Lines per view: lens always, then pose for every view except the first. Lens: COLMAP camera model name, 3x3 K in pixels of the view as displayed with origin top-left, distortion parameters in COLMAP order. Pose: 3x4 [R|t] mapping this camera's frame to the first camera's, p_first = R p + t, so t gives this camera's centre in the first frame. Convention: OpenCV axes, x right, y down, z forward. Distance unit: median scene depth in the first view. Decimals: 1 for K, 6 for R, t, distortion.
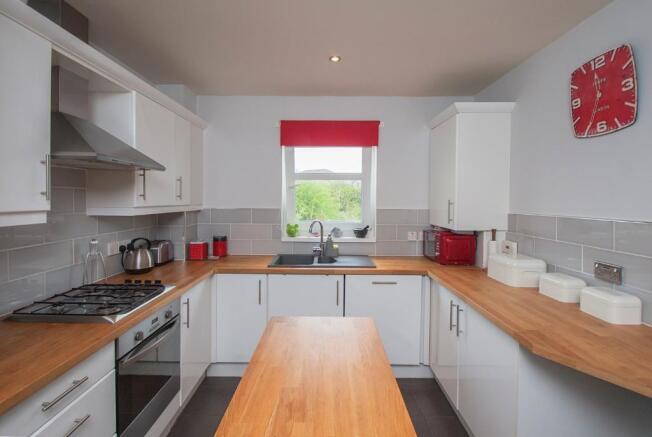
lens RADIAL K [[326.0, 0, 324.9], [0, 326.0, 201.4], [0, 0, 1]] dist [-0.000481, -0.000380]
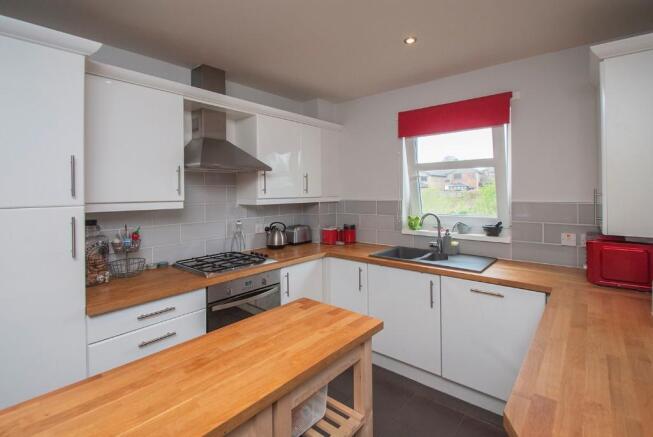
lens RADIAL K [[312.0, 0, 325.3], [0, 312.0, 190.5], [0, 0, 1]] dist [0.001132, 0.000007]
pose [[0.768212, -0.014449, -0.640033, 0.316869], [0.008035, 0.999884, -0.012930, 0.002212], [0.640145, 0.004790, 0.768239, 0.123327]]
